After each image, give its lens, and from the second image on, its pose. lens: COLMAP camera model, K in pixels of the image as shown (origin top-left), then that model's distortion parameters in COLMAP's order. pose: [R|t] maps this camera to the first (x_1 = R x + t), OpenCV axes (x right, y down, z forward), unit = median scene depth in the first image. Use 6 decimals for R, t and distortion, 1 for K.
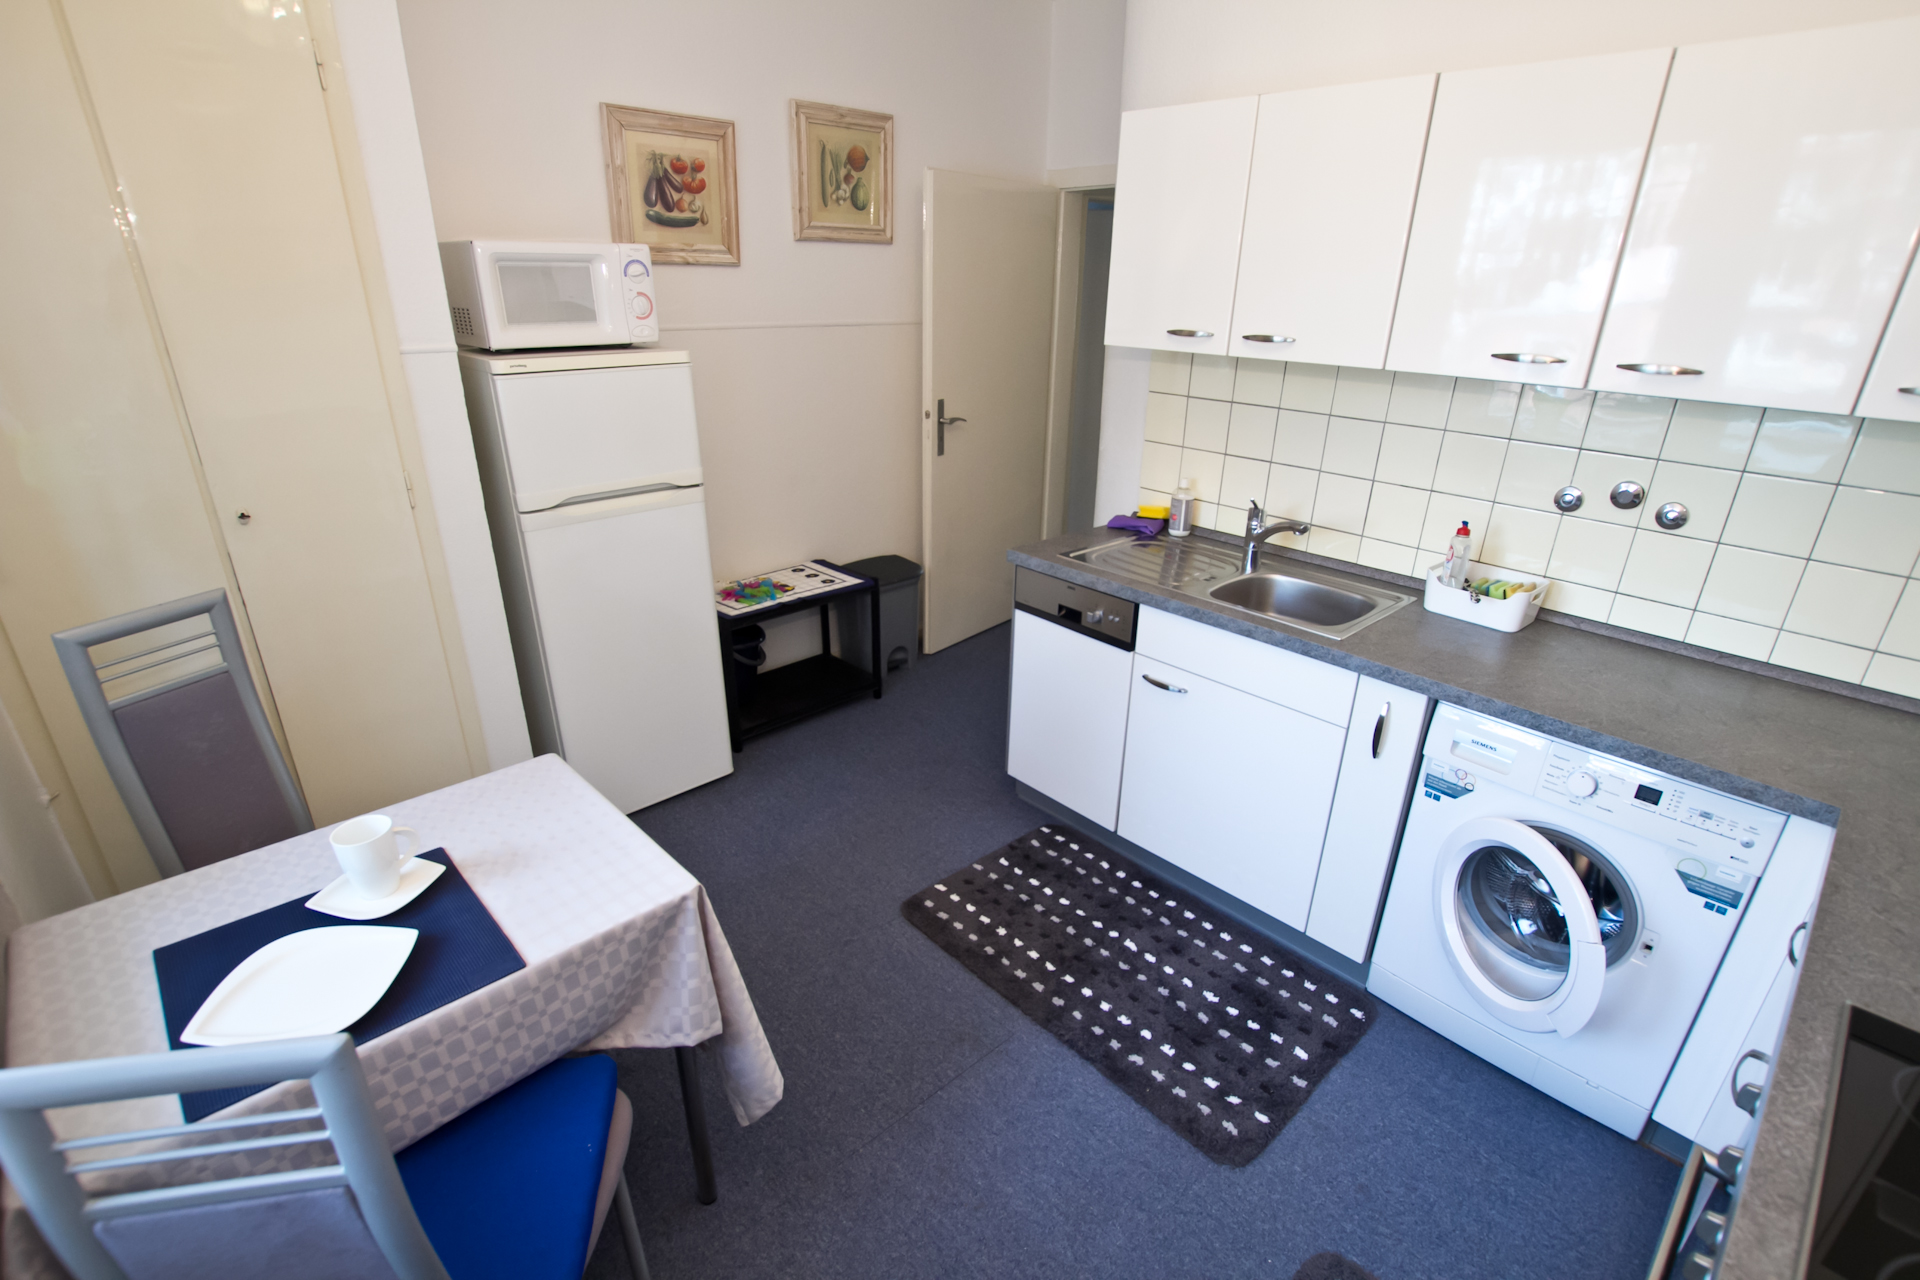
lens RADIAL K [[892.7, 0, 960.0], [0, 892.7, 640.0], [0, 0, 1]] dist [-0.000508, -0.000012]
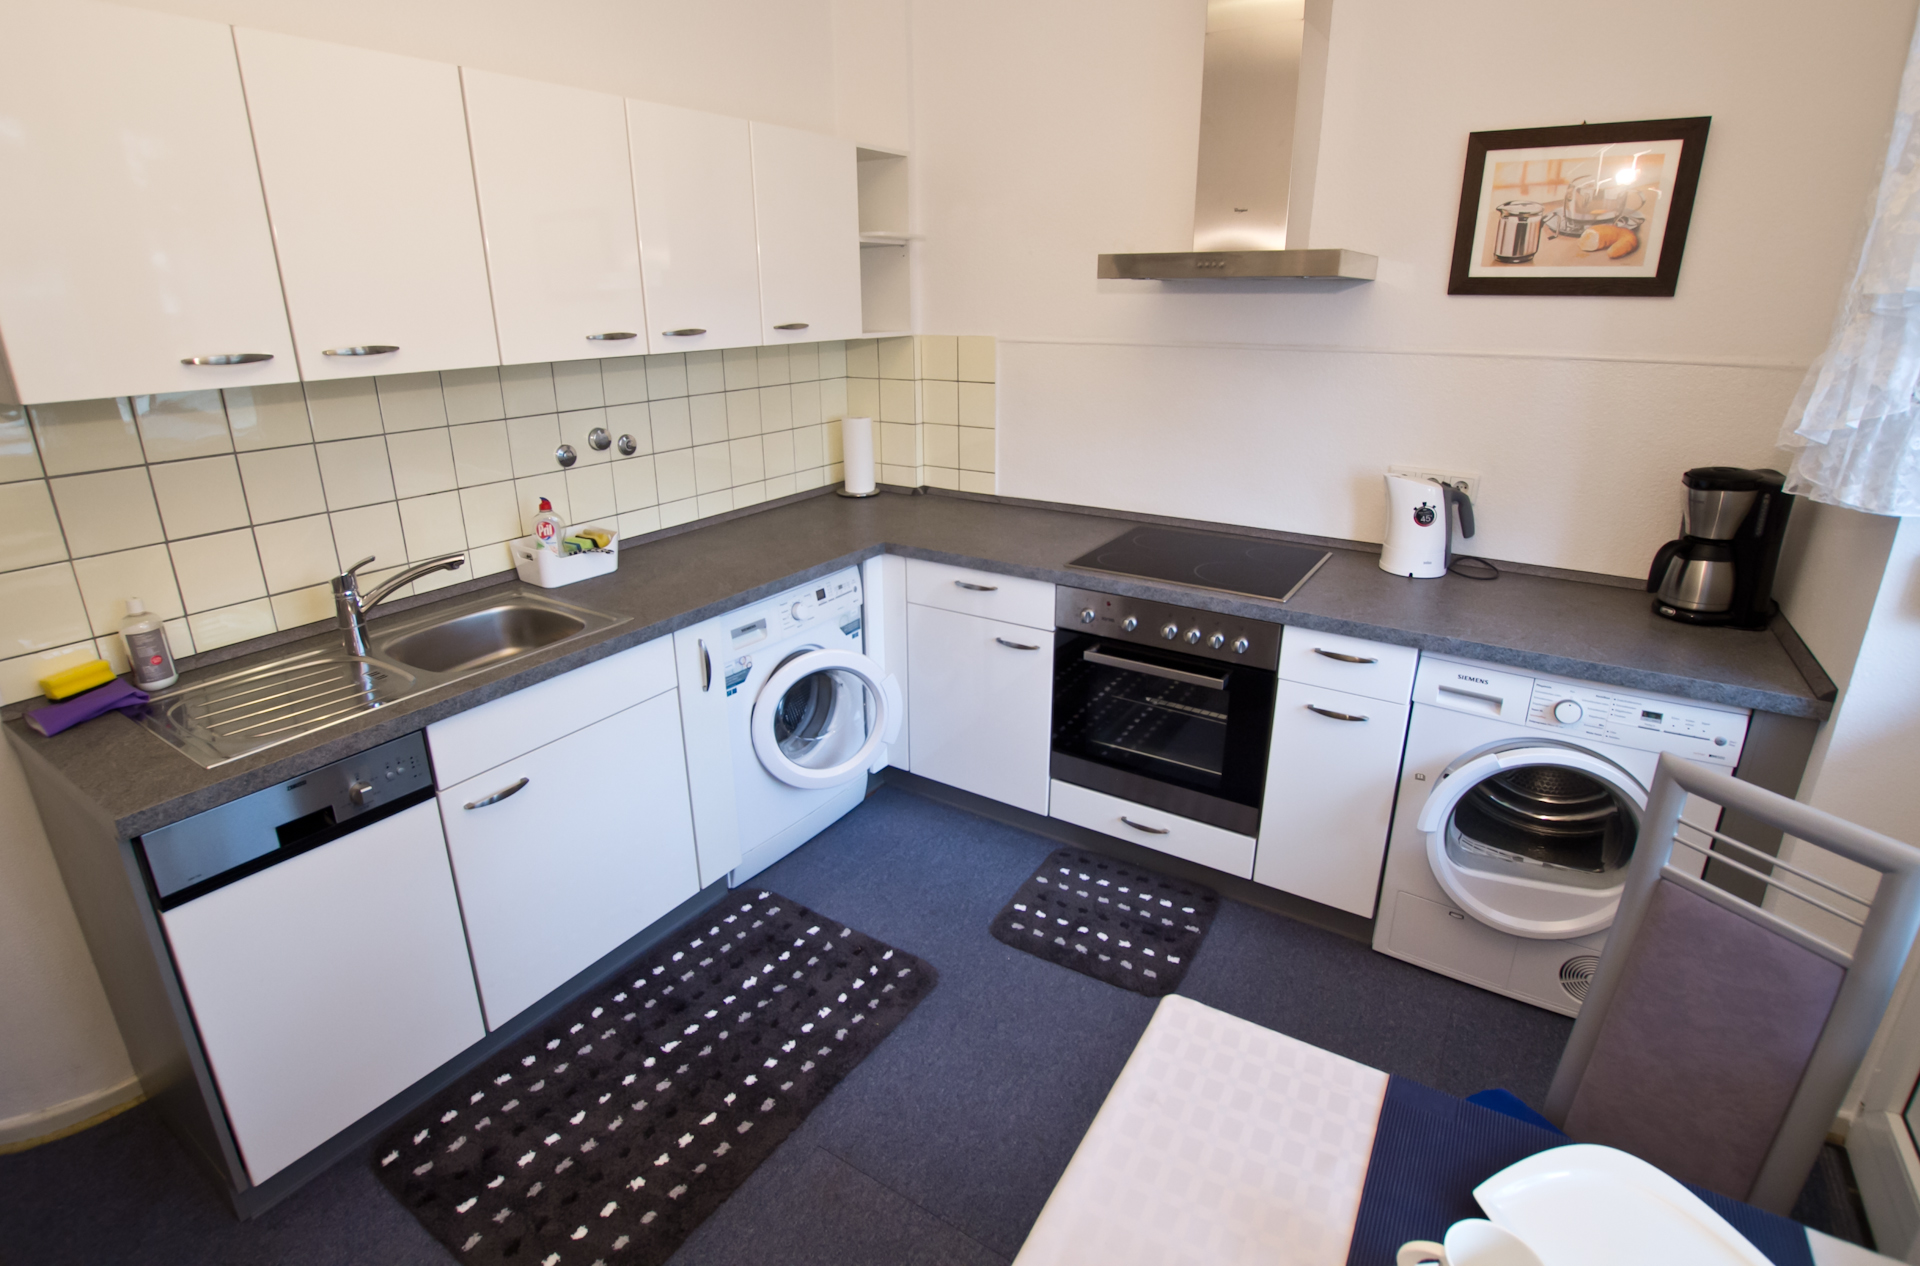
lens RADIAL K [[936.8, 0, 958.4], [0, 936.8, 580.8], [0, 0, 1]] dist [-0.000796, -0.000099]
pose [[-0.216689, -0.318411, 0.922855, -0.607039], [0.375471, 0.845418, 0.379855, -0.294543], [-0.901148, 0.428815, -0.063639, 0.694229]]
